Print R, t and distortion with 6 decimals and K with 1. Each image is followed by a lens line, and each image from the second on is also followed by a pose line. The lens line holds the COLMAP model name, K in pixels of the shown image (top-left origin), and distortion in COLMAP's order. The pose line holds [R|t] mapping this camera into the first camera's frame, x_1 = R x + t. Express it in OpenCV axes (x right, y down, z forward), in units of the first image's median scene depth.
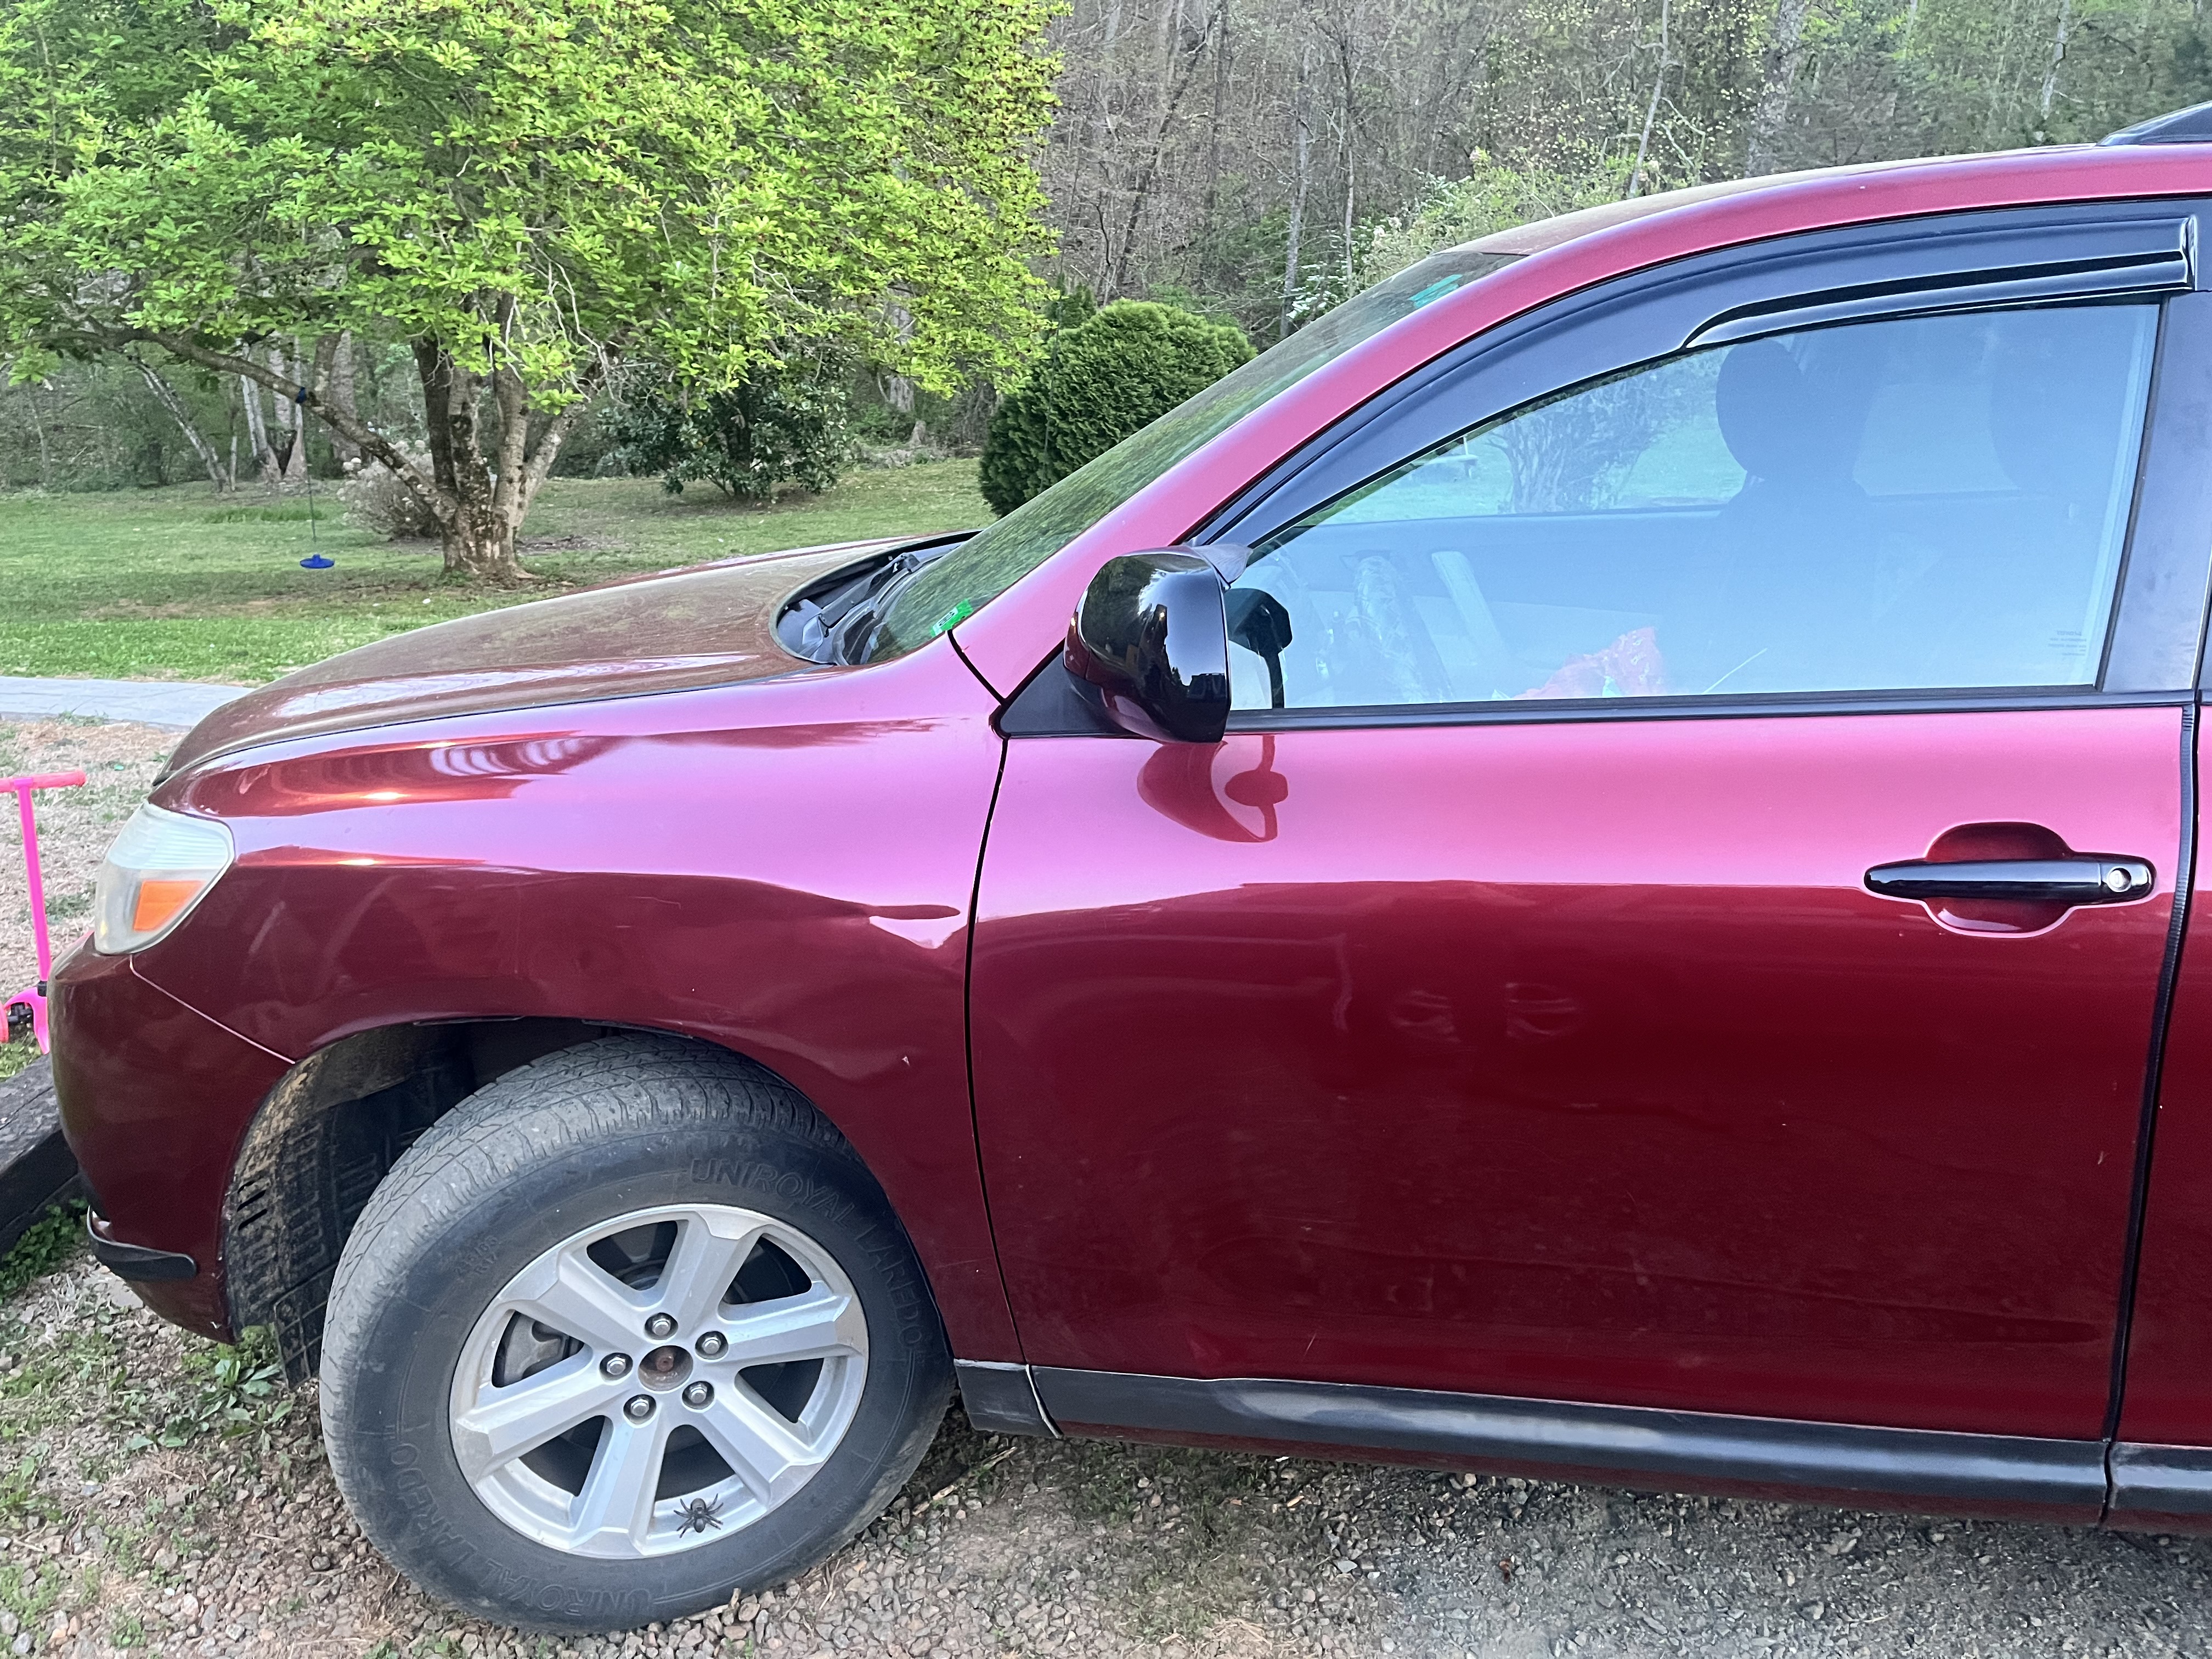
lens RADIAL K [[1674.5, 0, 1106.0], [0, 1674.5, 829.5], [0, 0, 1]] dist [0.095535, -0.137570]
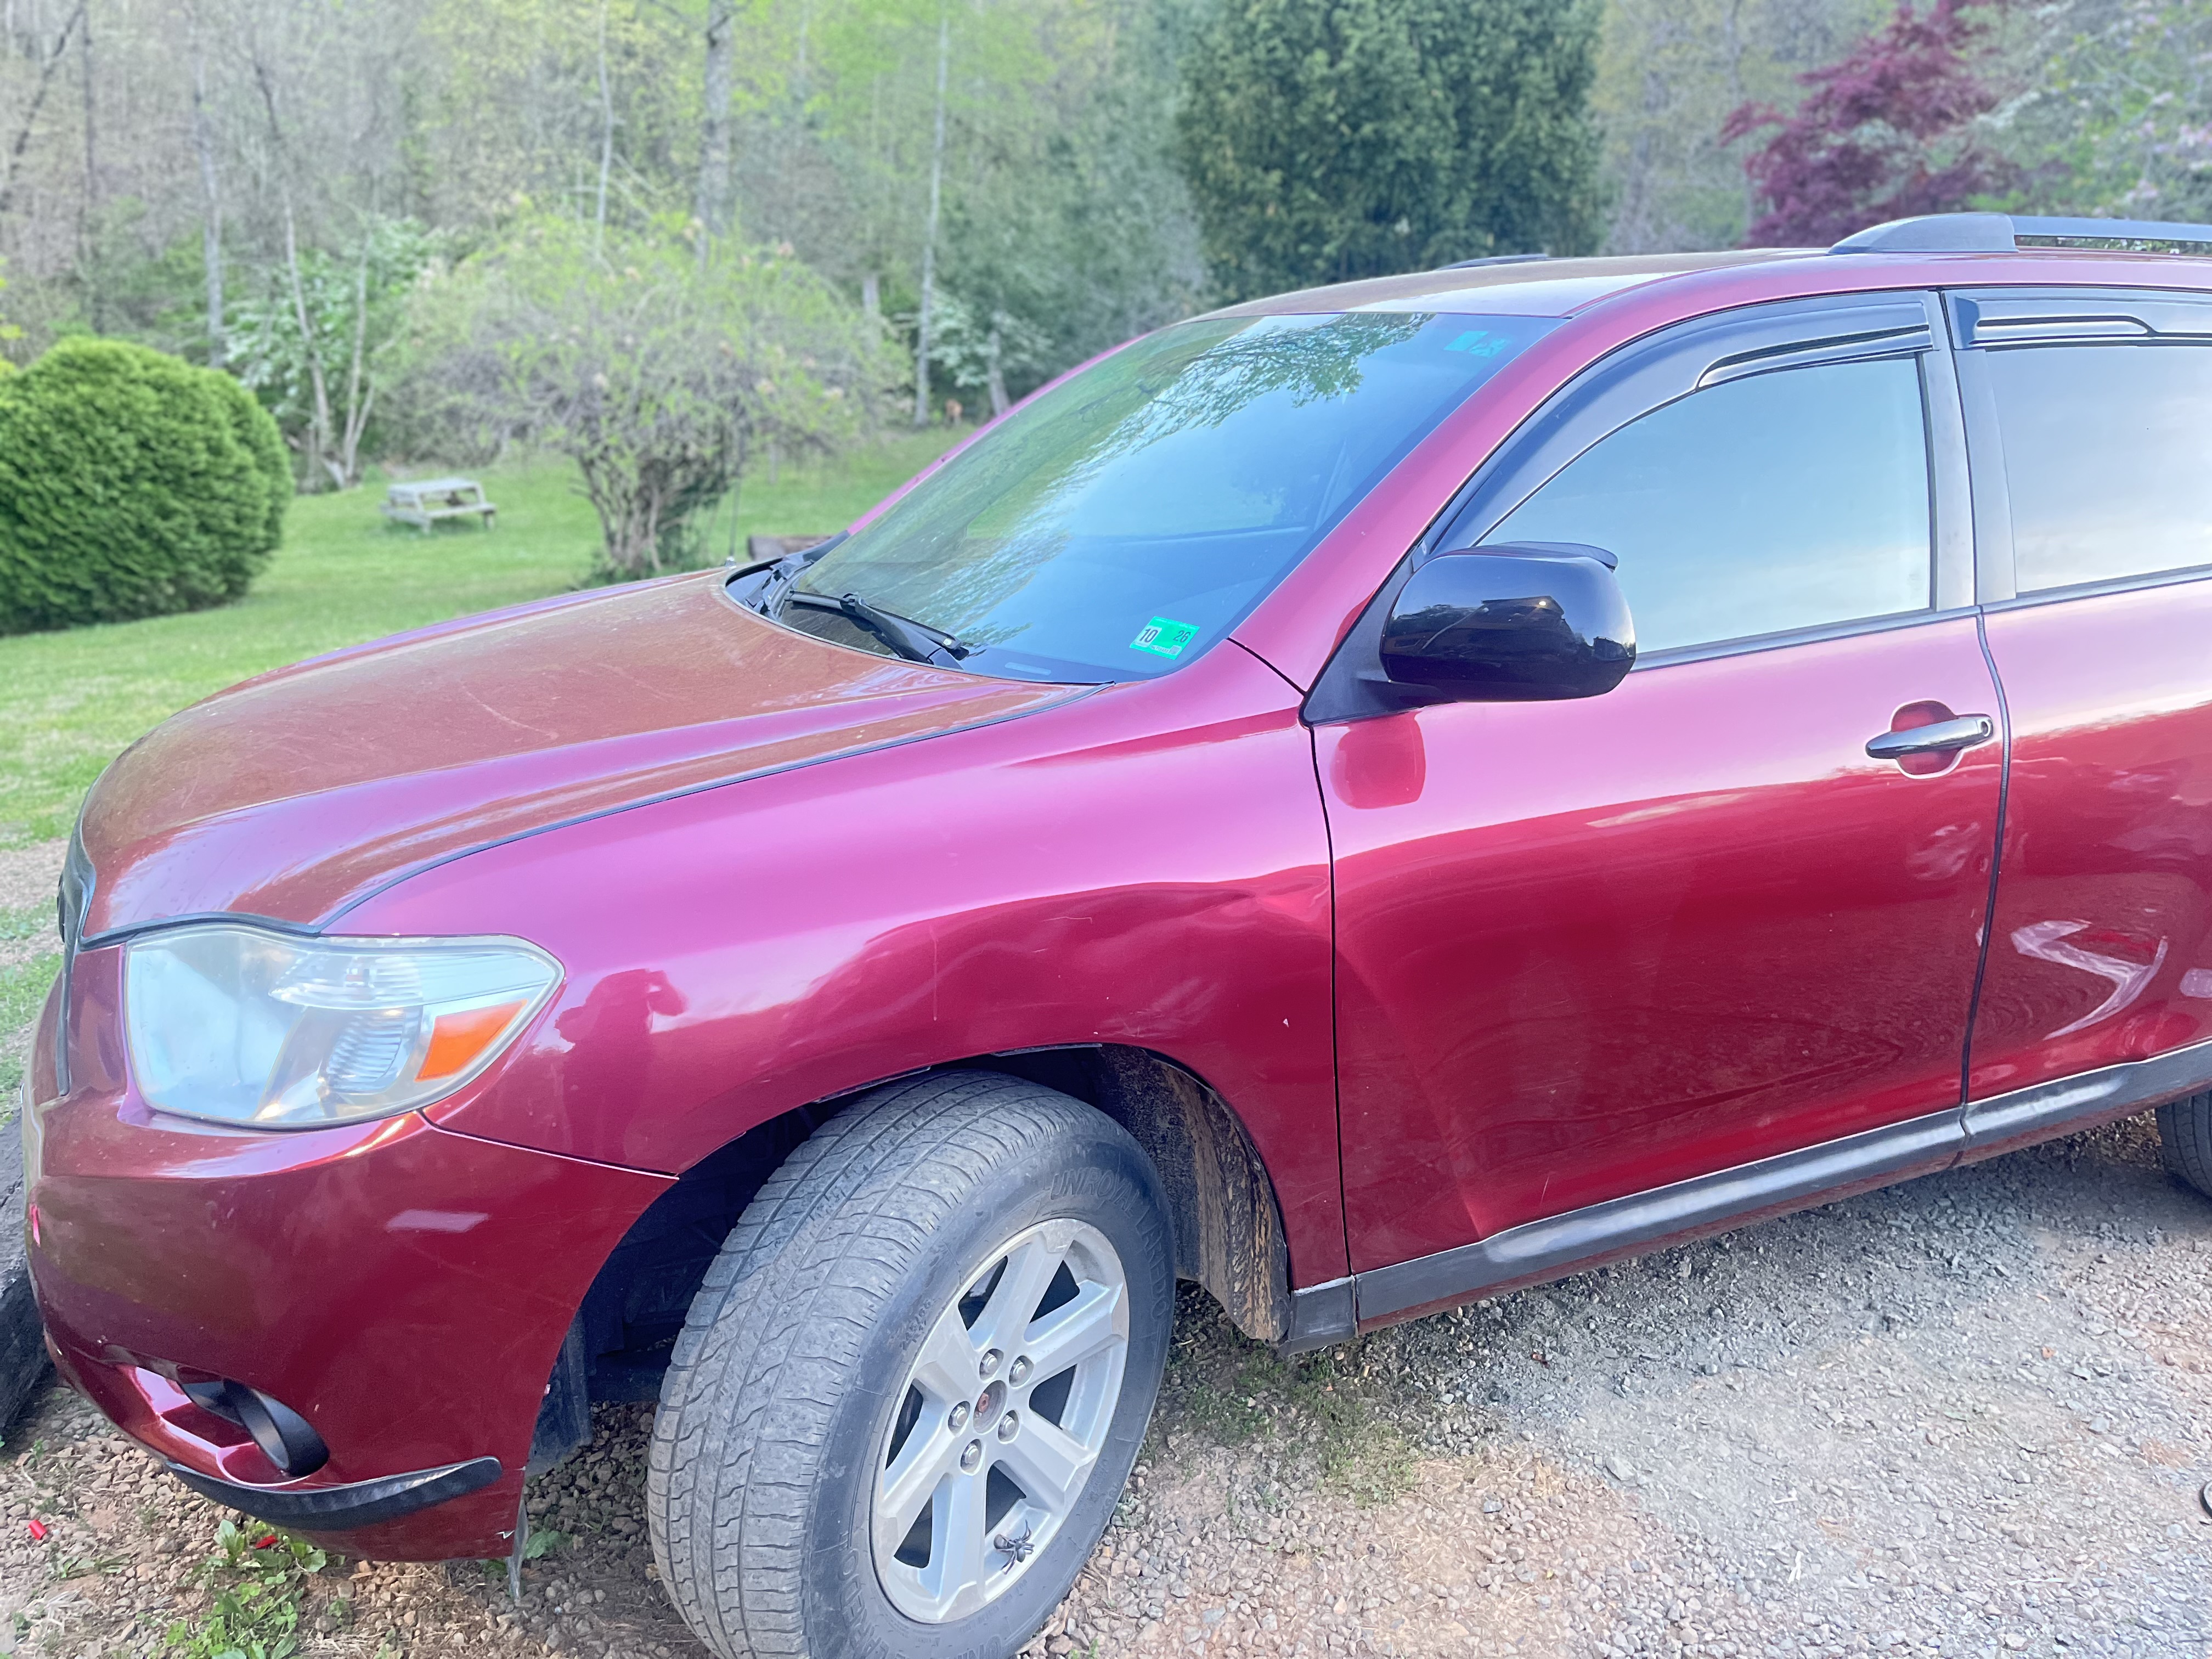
lens RADIAL K [[1674.5, 0, 1106.0], [0, 1674.5, 829.5], [0, 0, 1]] dist [0.095535, -0.137570]
pose [[0.826399, -0.140830, 0.545189, -0.661529], [0.155619, 0.987630, 0.019231, -0.023834], [-0.541153, 0.068949, 0.838092, 0.100834]]
